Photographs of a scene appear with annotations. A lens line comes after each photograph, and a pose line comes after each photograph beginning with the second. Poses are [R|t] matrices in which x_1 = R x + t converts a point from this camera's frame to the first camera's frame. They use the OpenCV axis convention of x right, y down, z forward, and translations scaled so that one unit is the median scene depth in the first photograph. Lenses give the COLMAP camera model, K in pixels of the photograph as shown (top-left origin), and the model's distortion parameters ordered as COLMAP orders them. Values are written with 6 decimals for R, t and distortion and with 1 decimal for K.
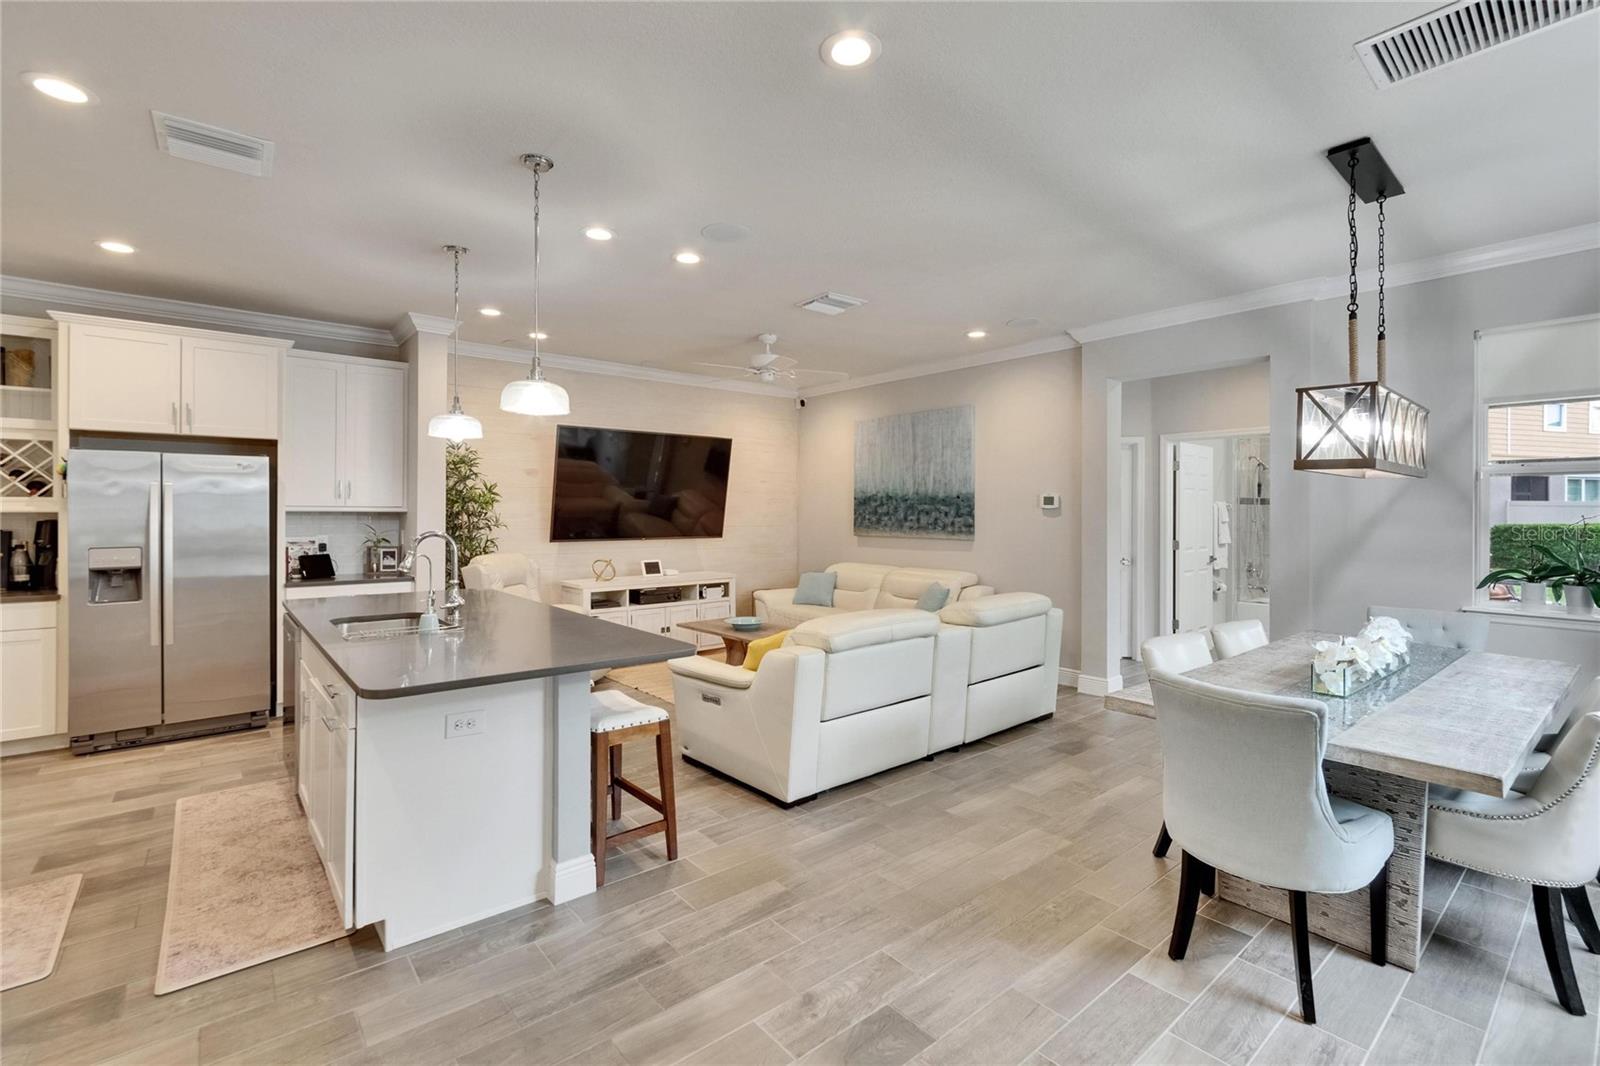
lens RADIAL K [[709.2, 0, 789.3], [0, 709.2, 513.1], [0, 0, 1]] dist [-0.000649, 0.000340]
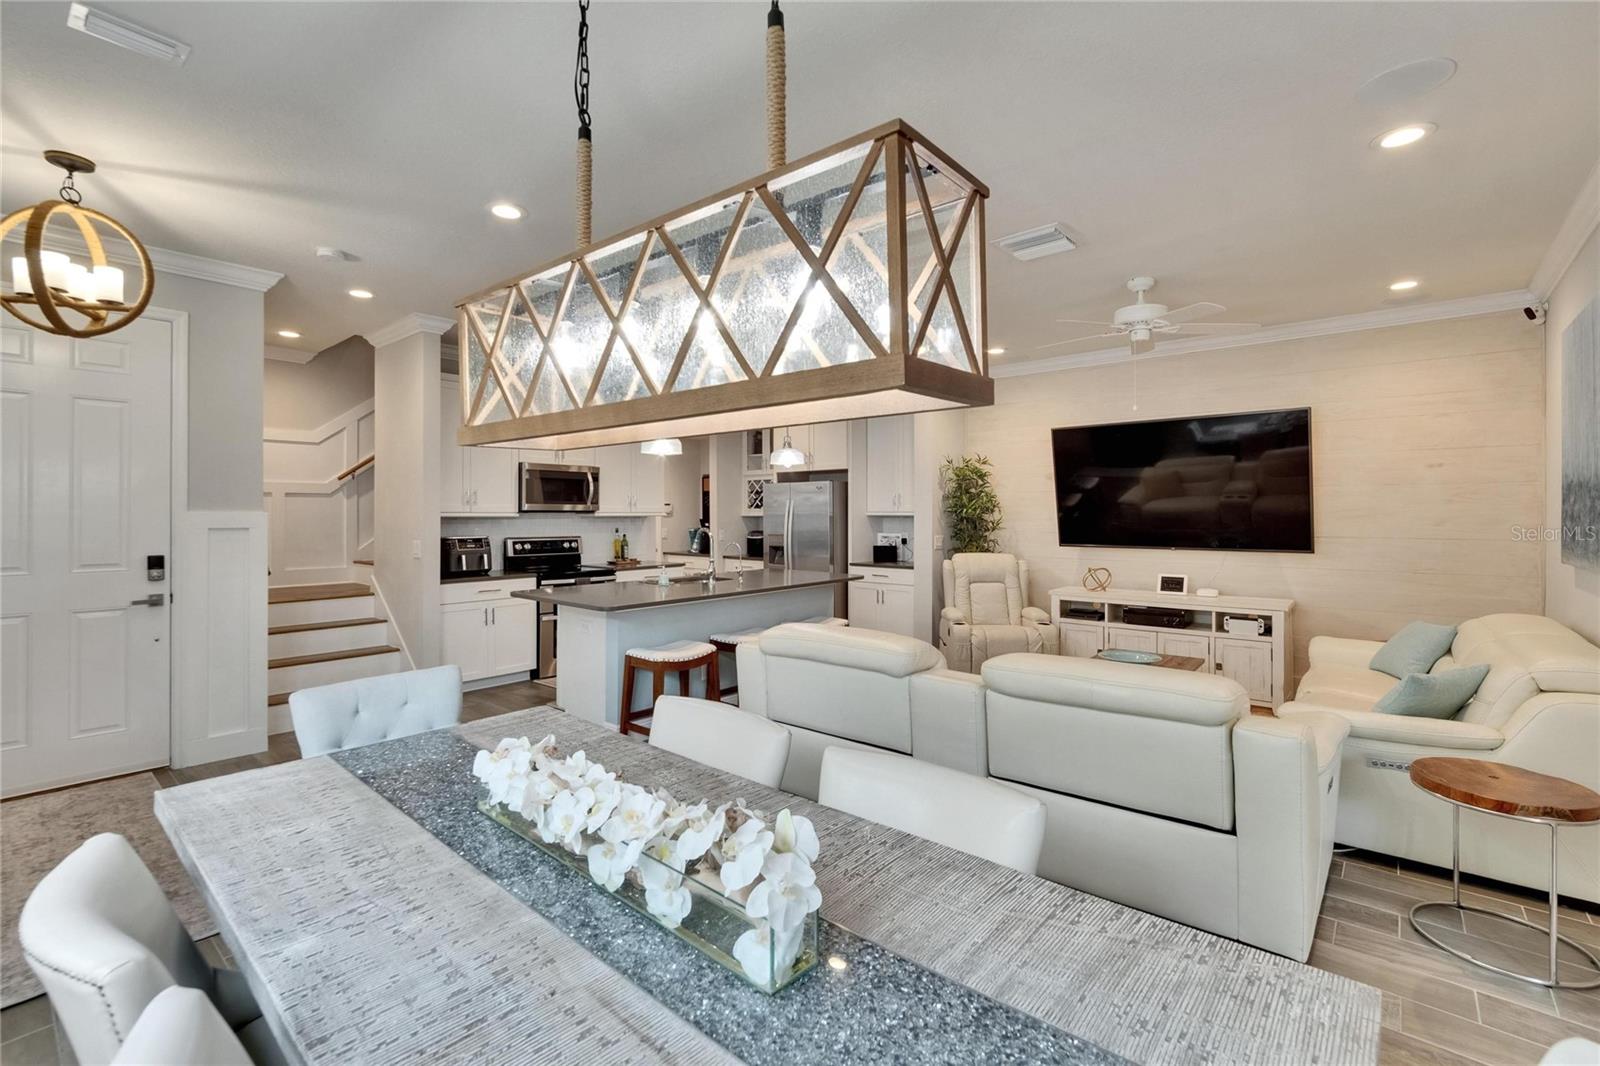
lens RADIAL K [[709.2, 0, 789.3], [0, 709.2, 513.1], [0, 0, 1]] dist [-0.000649, 0.000340]
pose [[0.177242, -0.003748, -0.984160, 0.710529], [-0.001690, 0.999990, -0.004113, -0.001175], [0.984166, 0.002393, 0.177234, 0.554173]]
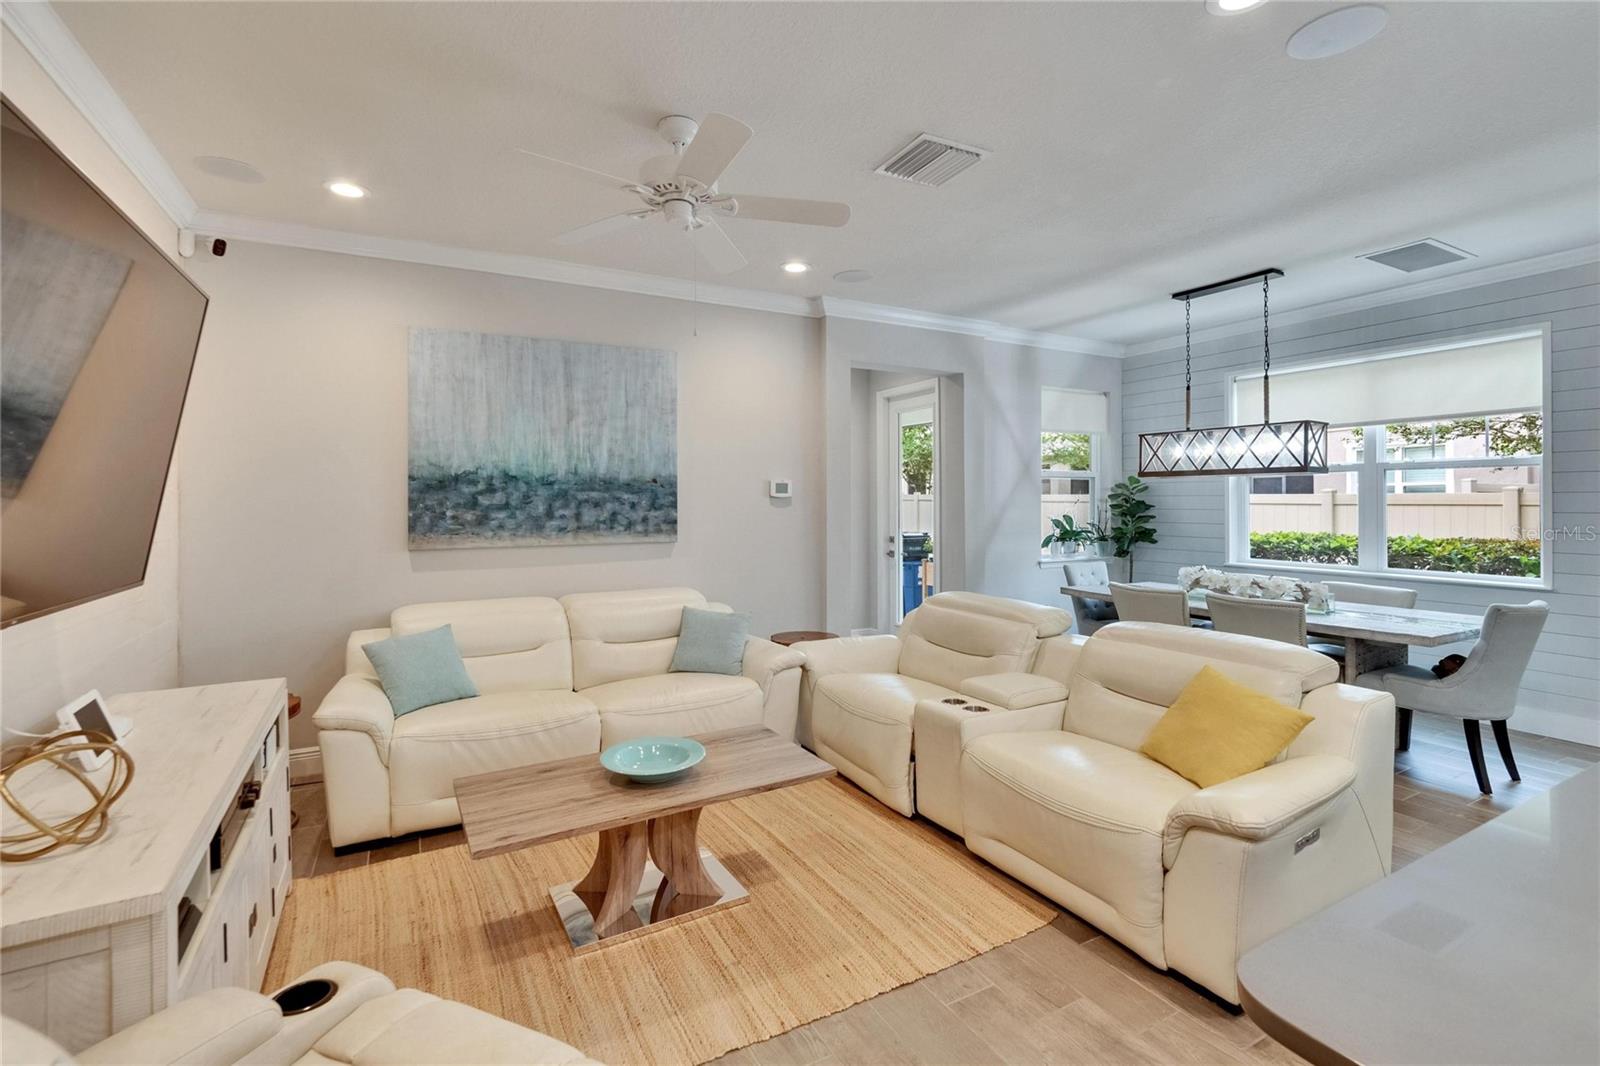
lens RADIAL K [[713.7, 0, 790.5], [0, 713.7, 506.0], [0, 0, 1]] dist [-0.003680, 0.000339]
pose [[0.189427, -0.011123, 0.981832, -0.527860], [0.007279, 0.999924, 0.009924, -0.005074], [-0.981868, 0.005267, 0.189494, 0.930656]]
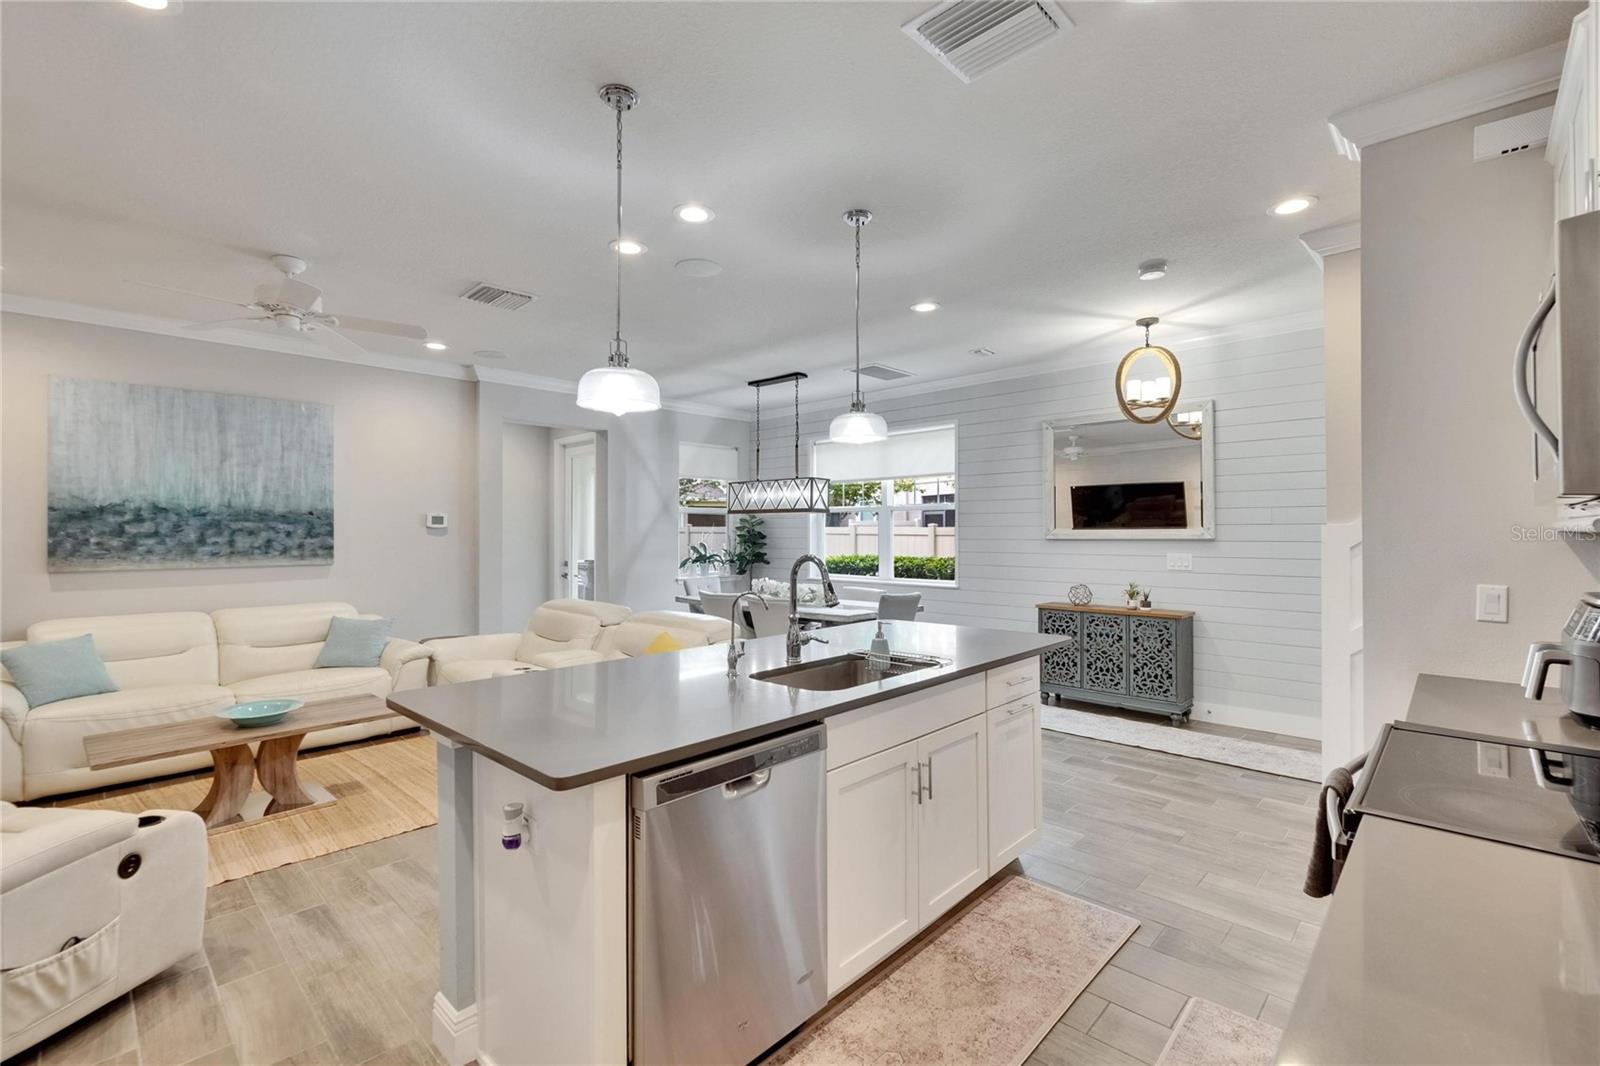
lens RADIAL K [[705.0, 0, 788.9], [0, 705.0, 533.9], [0, 0, 1]] dist [-0.007552, 0.000376]
pose [[-0.119148, -0.005248, 0.992863, -0.800186], [0.004046, 0.999975, 0.005771, -0.001355], [-0.992868, 0.004705, -0.119124, 0.689983]]
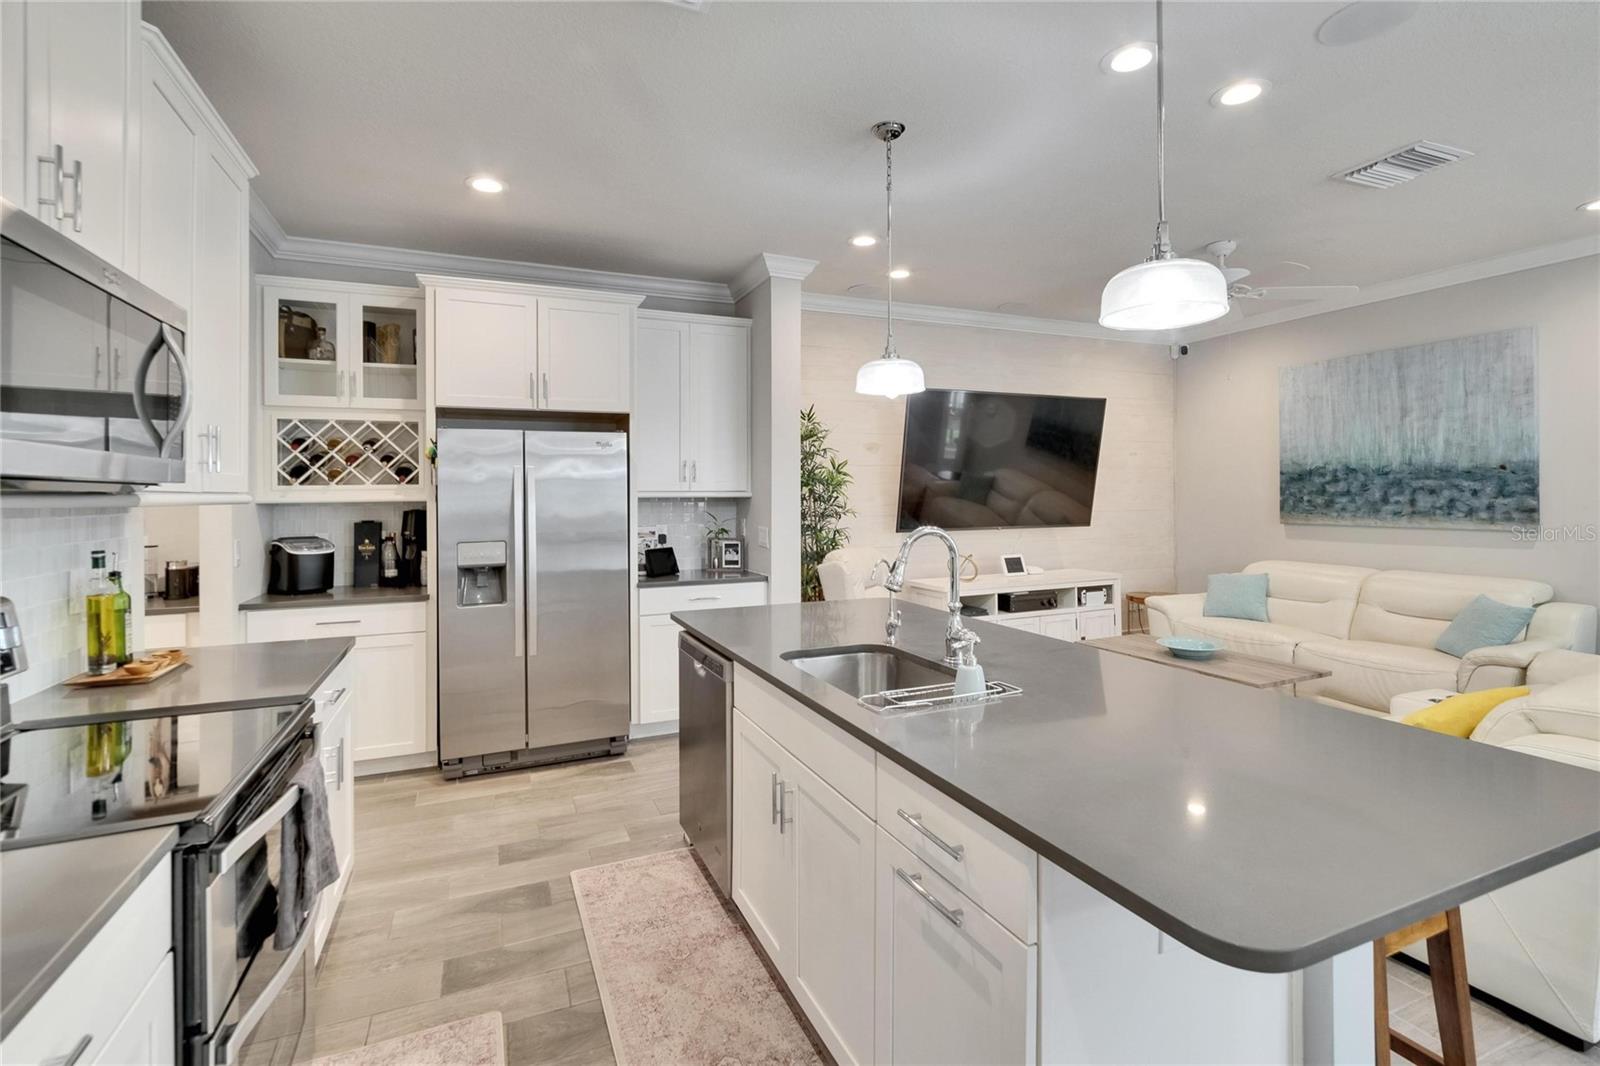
lens RADIAL K [[729.8, 0, 797.0], [0, 729.8, 492.2], [0, 0, 1]] dist [-0.001814, -0.000104]
pose [[0.961046, -0.011140, -0.276163, -0.265317], [0.009922, 0.999934, -0.005807, -0.002070], [0.276210, 0.002840, 0.961093, 0.199892]]
